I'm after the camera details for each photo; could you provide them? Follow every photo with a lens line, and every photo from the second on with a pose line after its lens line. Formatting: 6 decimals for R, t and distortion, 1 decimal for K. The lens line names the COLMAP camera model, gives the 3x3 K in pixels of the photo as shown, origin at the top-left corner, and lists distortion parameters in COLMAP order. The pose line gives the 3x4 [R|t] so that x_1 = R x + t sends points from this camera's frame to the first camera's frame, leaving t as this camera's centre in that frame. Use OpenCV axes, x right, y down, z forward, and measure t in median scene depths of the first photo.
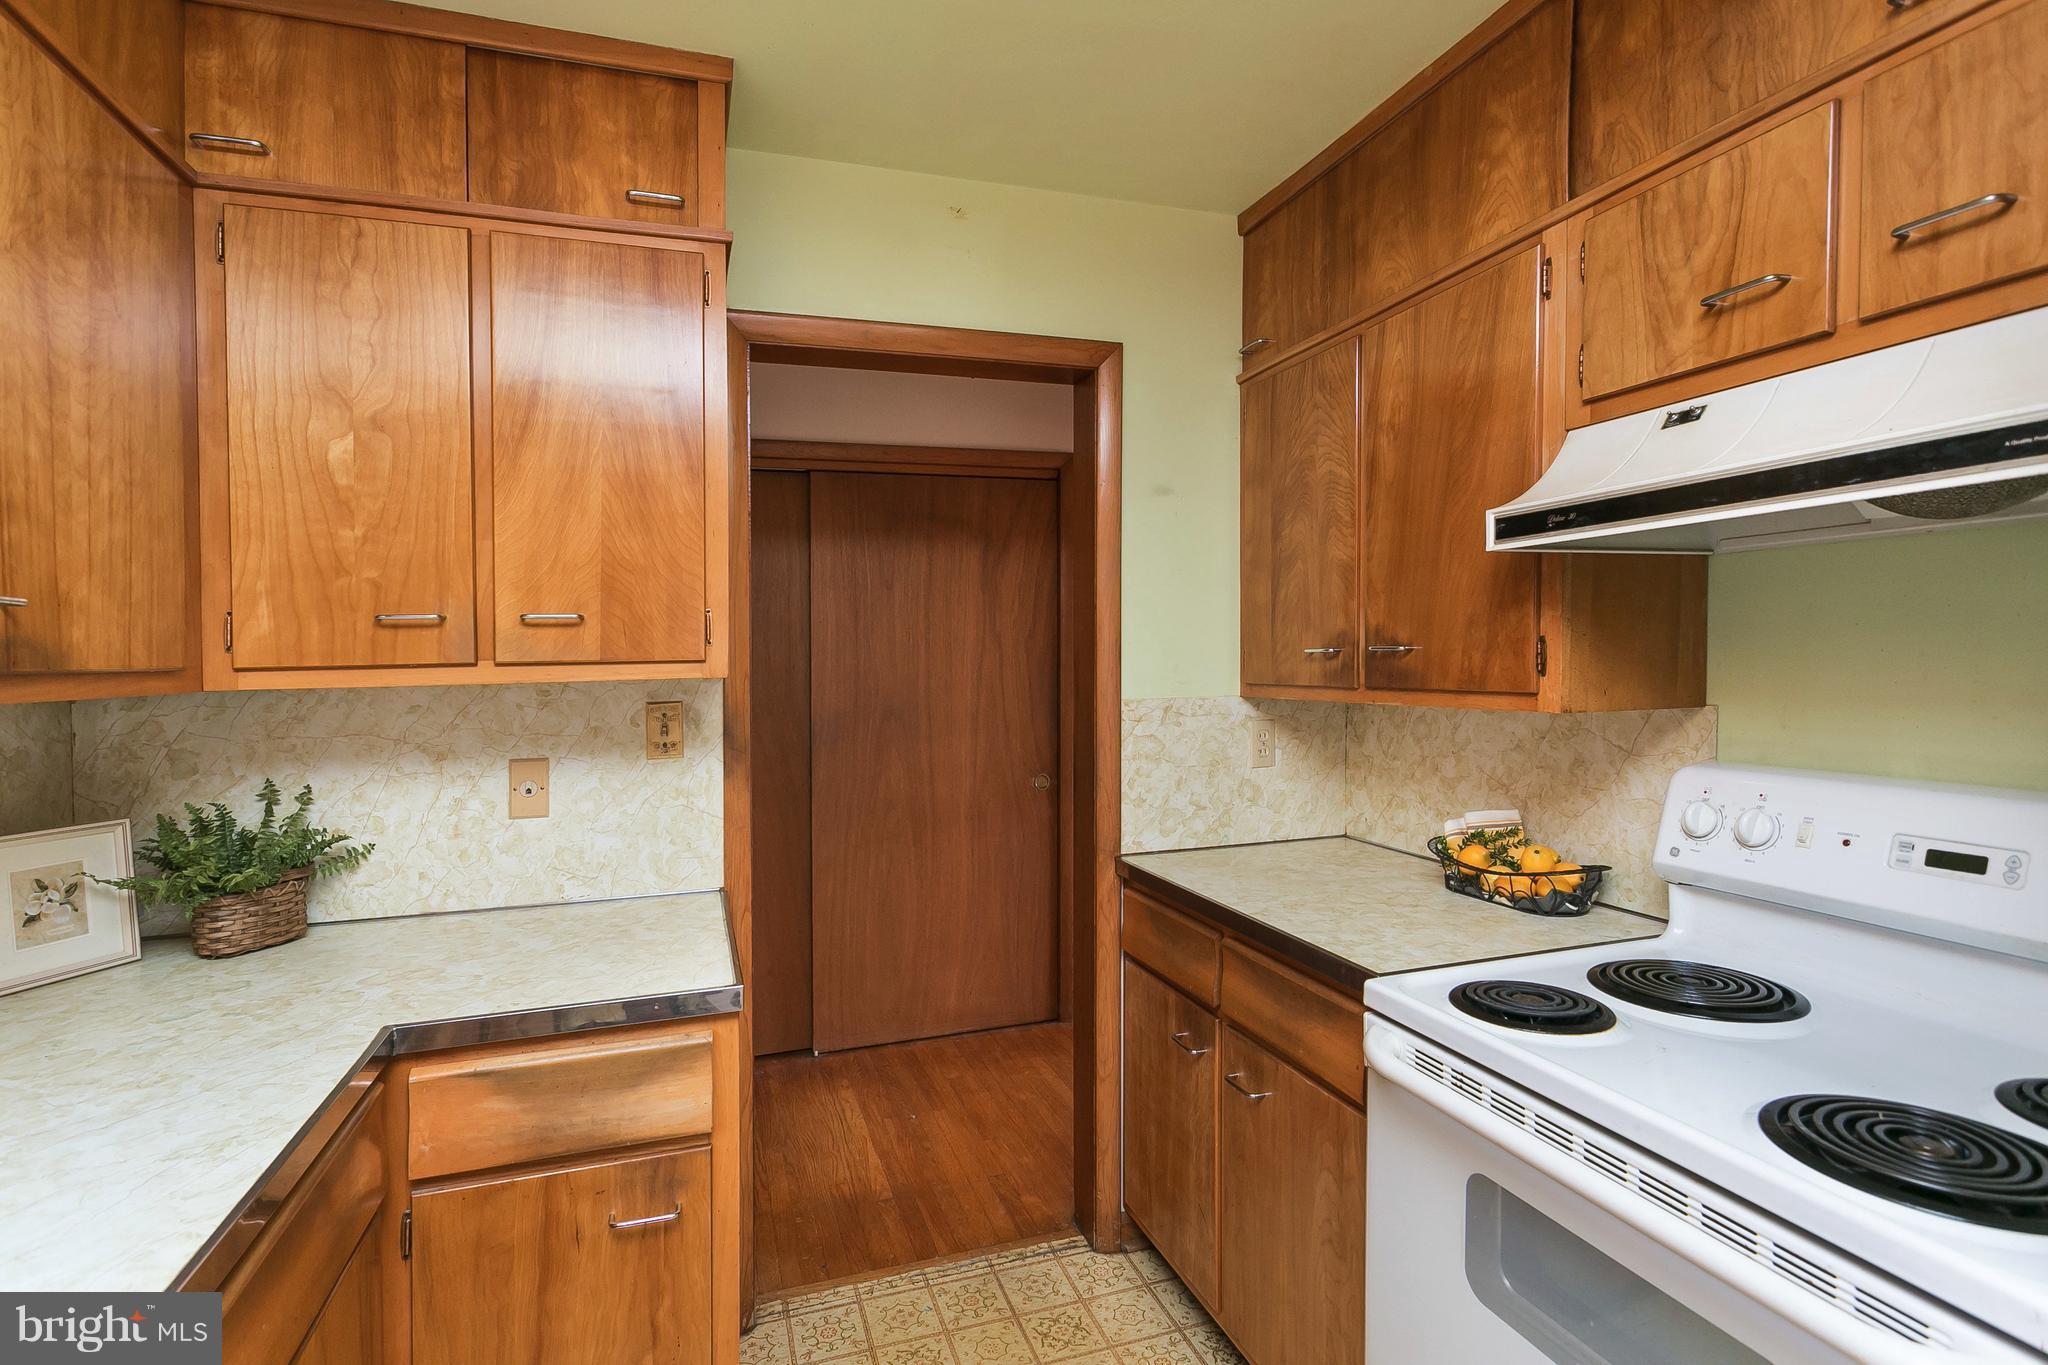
lens RADIAL K [[977.8, 0, 988.5], [0, 977.8, 669.4], [0, 0, 1]] dist [0.001314, 0.000572]
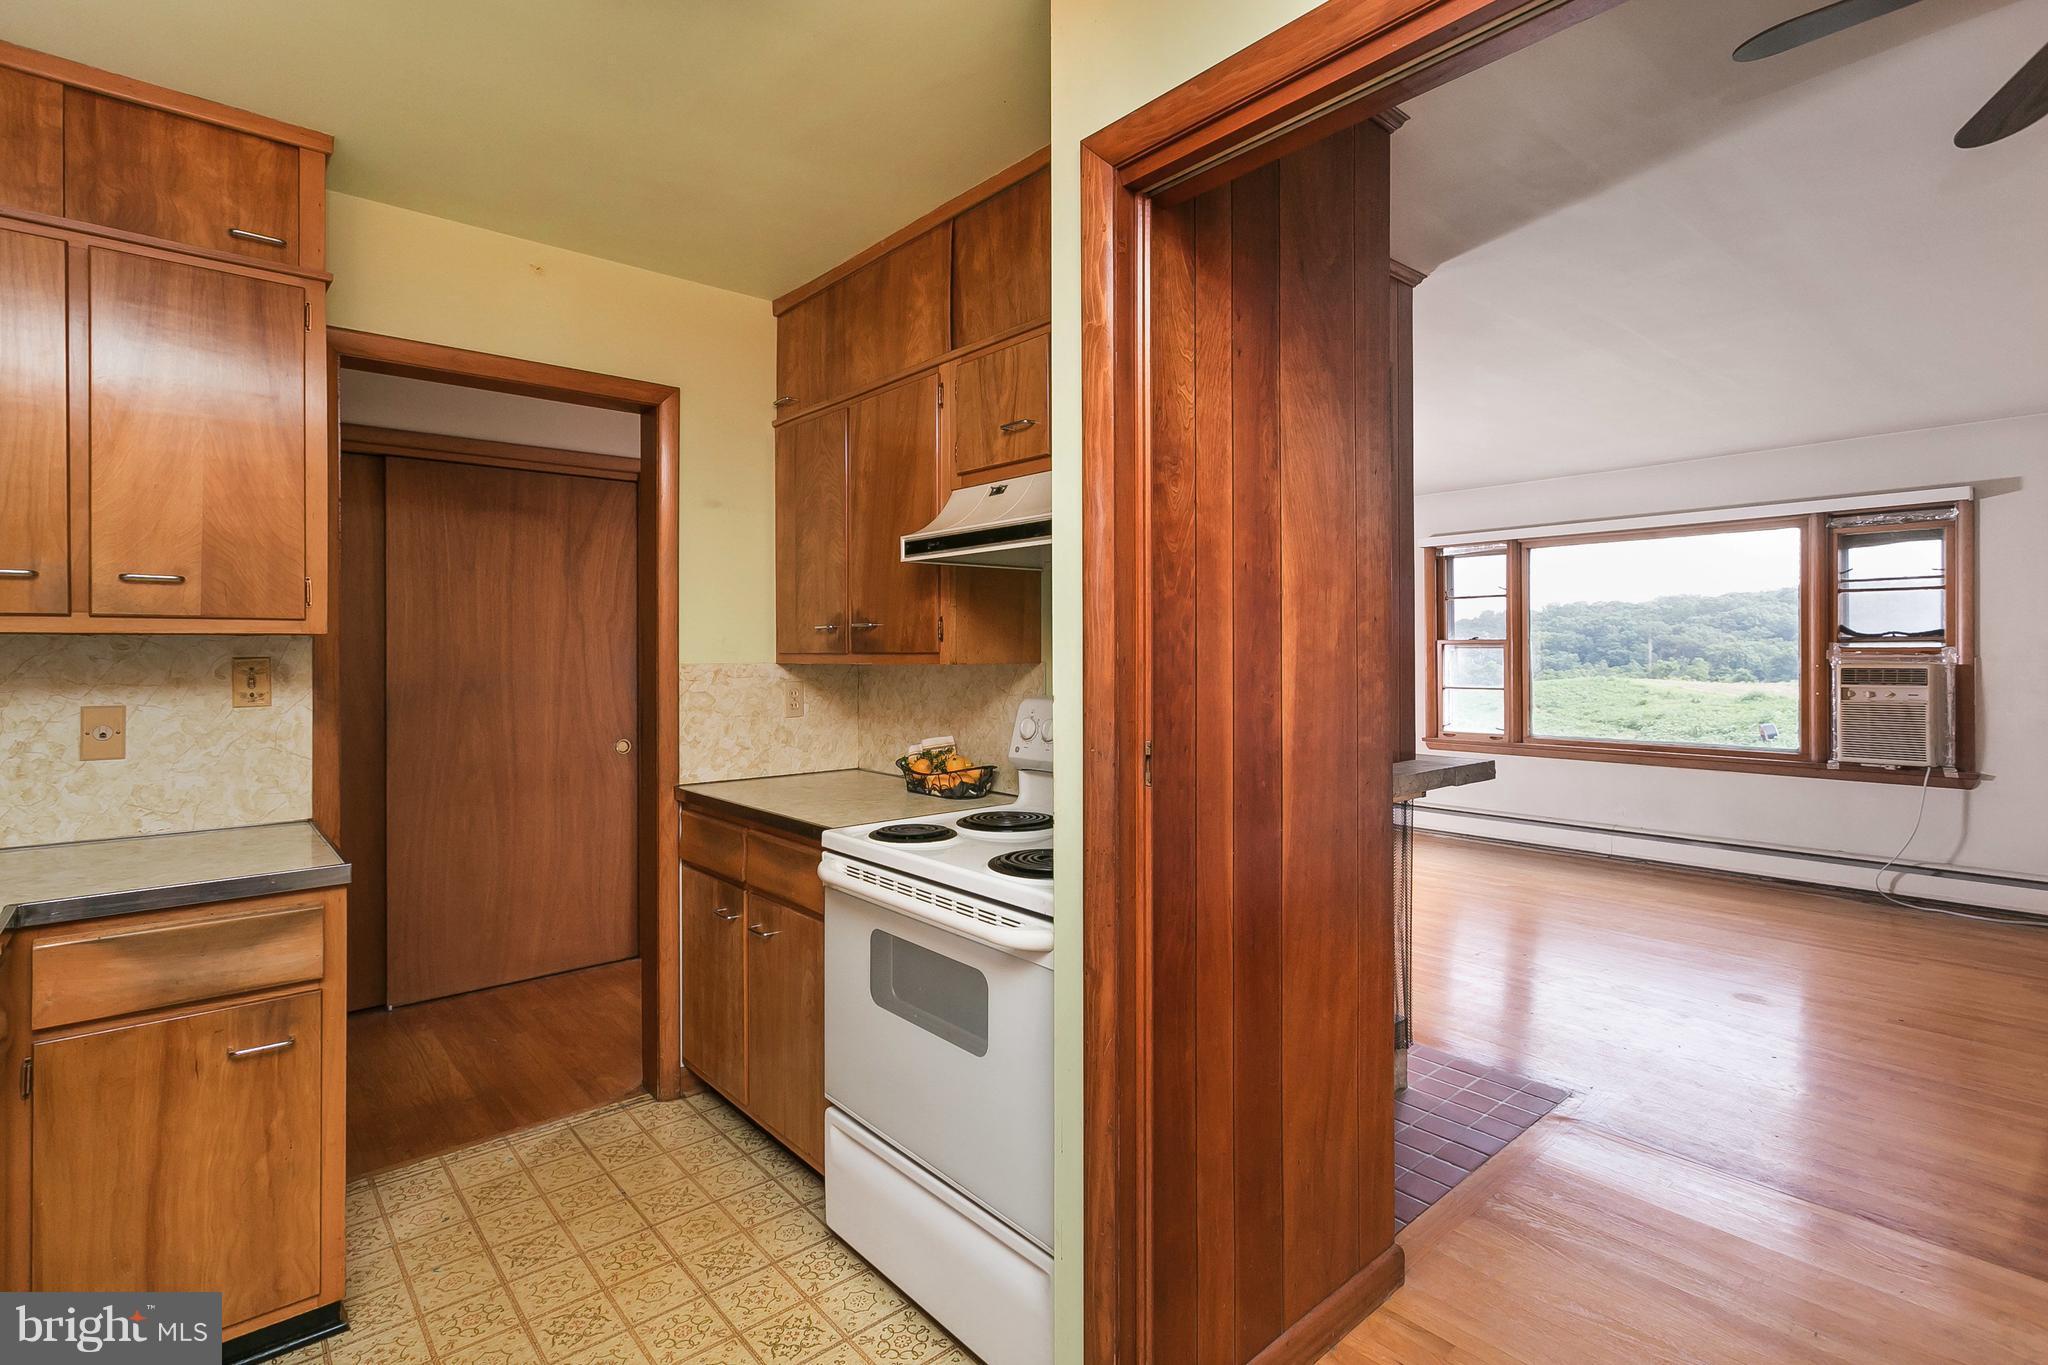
lens RADIAL K [[958.7, 0, 1011.6], [0, 958.7, 678.1], [0, 0, 1]] dist [0.001569, 0.000793]
pose [[0.913274, 0.001351, 0.407343, 0.026995], [-0.006237, 0.999924, 0.010667, 0.043057], [-0.407297, -0.012283, 0.913213, -0.425324]]
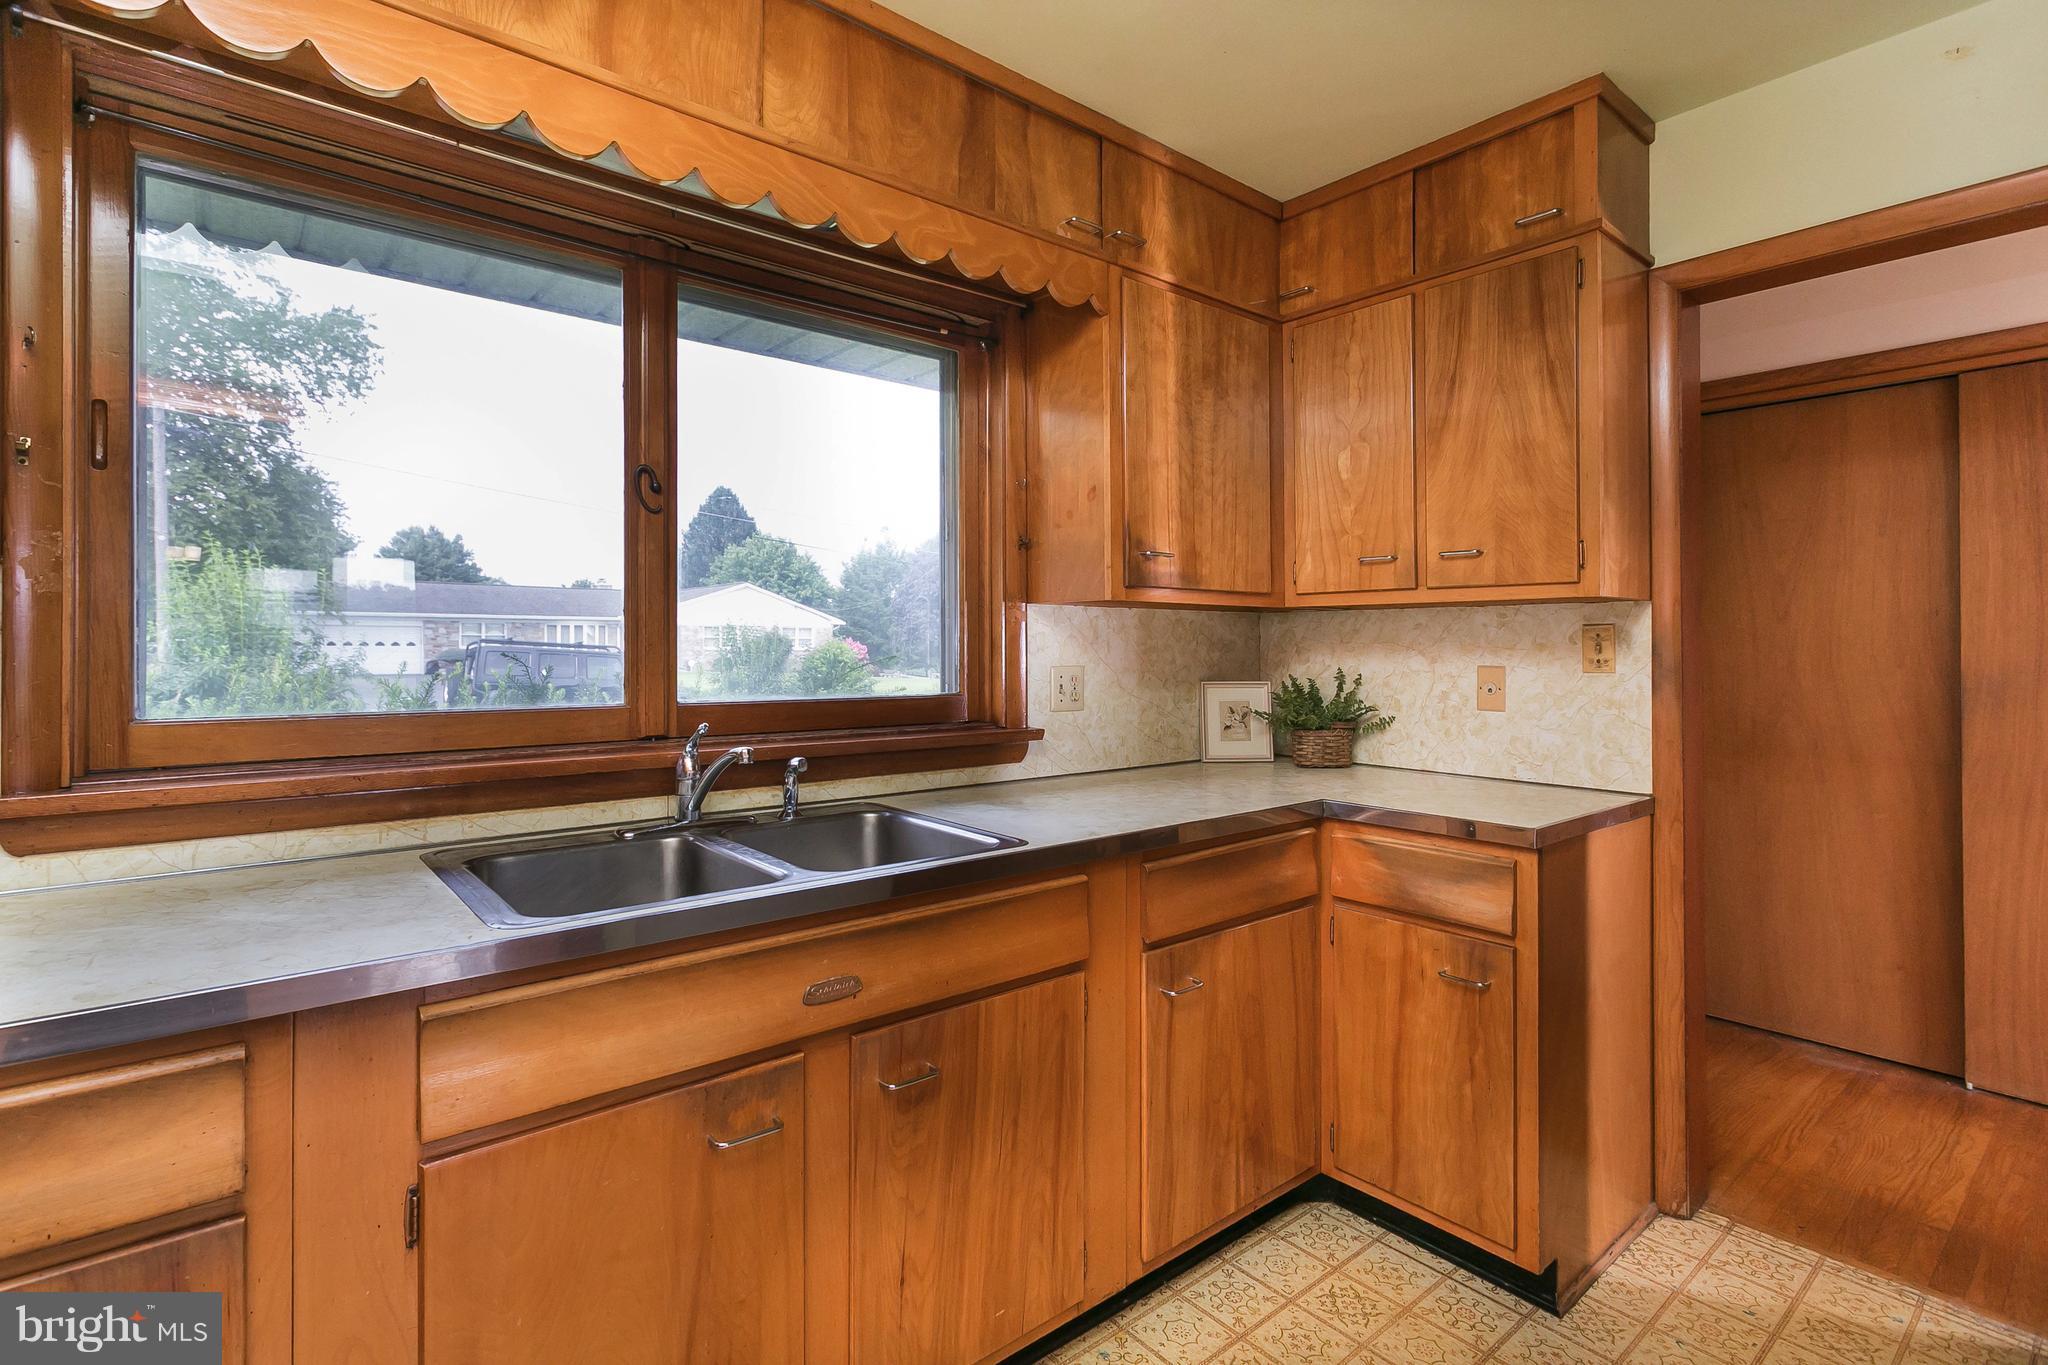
lens RADIAL K [[992.3, 0, 1057.8], [0, 992.3, 666.9], [0, 0, 1]] dist [0.003669, 0.000365]
pose [[0.399830, 0.034615, -0.915935, 0.540244], [-0.022111, 0.999360, 0.028115, 0.070277], [0.916322, 0.009011, 0.400340, -0.073844]]
